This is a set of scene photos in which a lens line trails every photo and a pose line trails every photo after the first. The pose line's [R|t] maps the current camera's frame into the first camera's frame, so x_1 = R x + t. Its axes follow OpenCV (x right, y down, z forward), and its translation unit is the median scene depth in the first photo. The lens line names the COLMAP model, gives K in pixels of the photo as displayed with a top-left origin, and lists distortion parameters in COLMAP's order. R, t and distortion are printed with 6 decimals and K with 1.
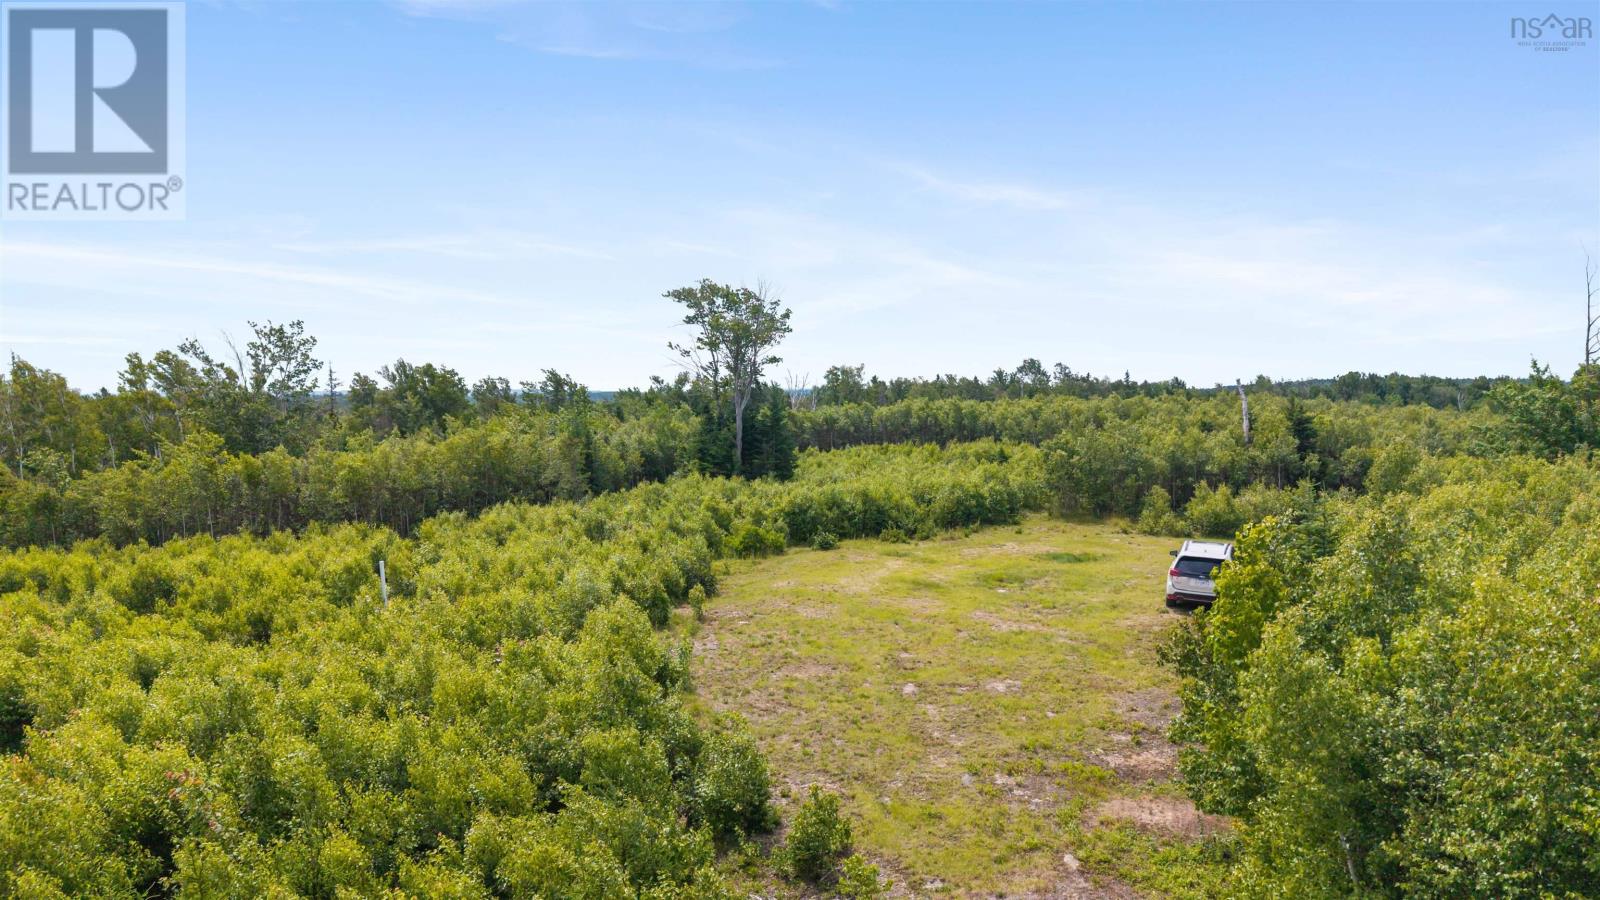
lens RADIAL K [[1073.0, 0, 809.2], [0, 1073.0, 445.9], [0, 0, 1]] dist [0.006566, -0.023505]
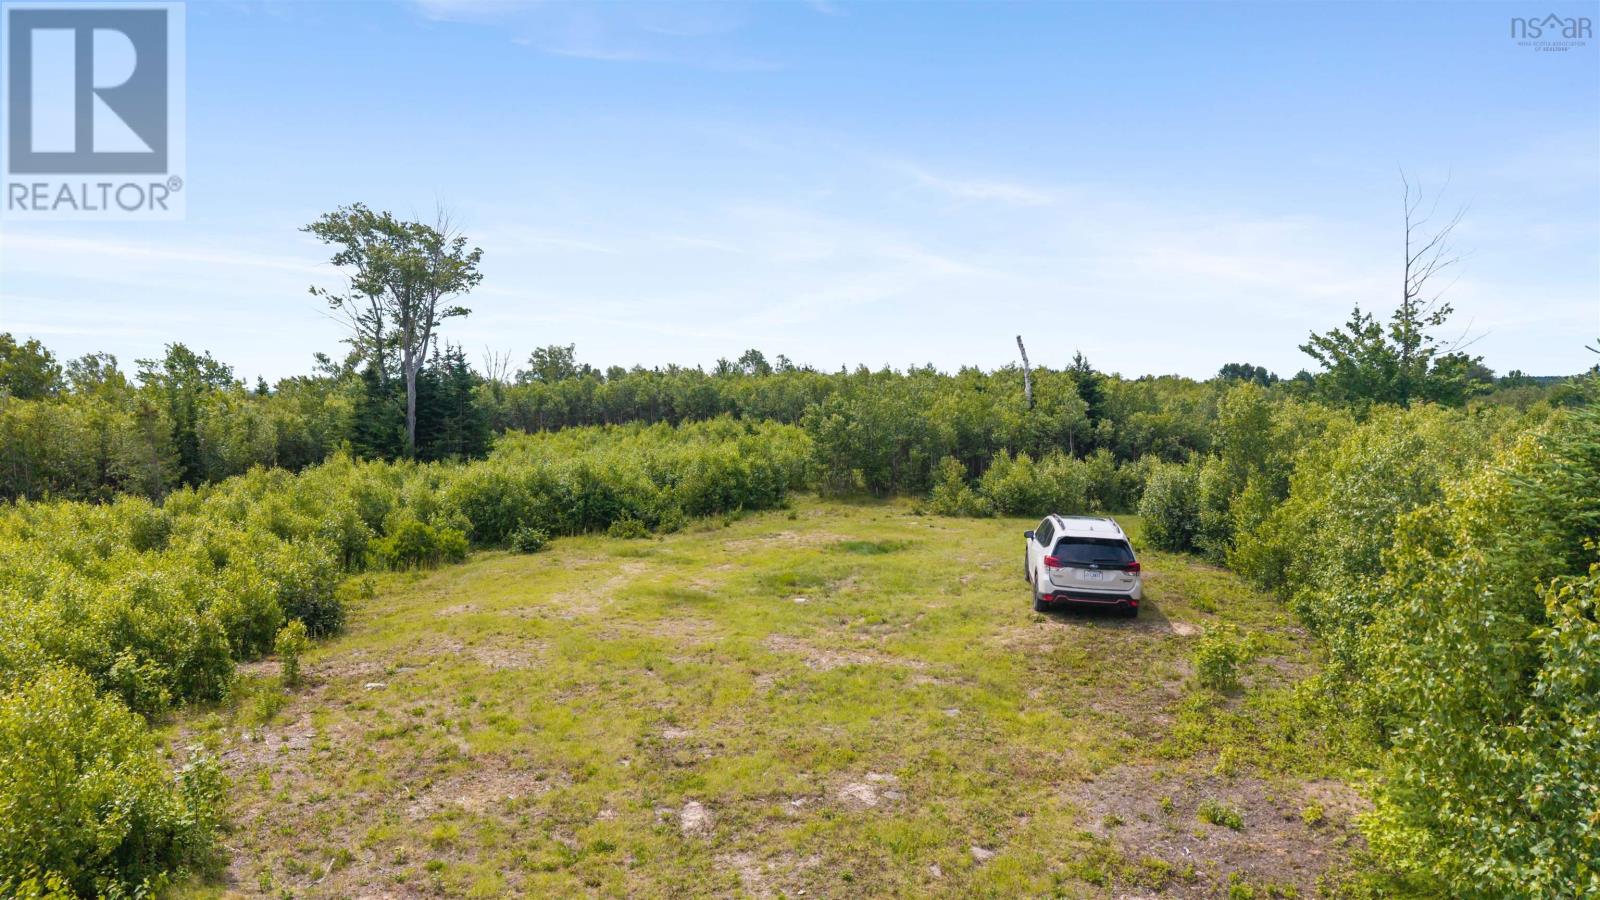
lens RADIAL K [[1073.0, 0, 815.8], [0, 1073.0, 465.0], [0, 0, 1]] dist [0.006566, -0.023505]
pose [[0.963838, -0.022407, 0.265547, 0.010332], [0.017632, 0.999637, 0.020352, 0.029329], [-0.265907, -0.014933, 0.963883, 0.279306]]
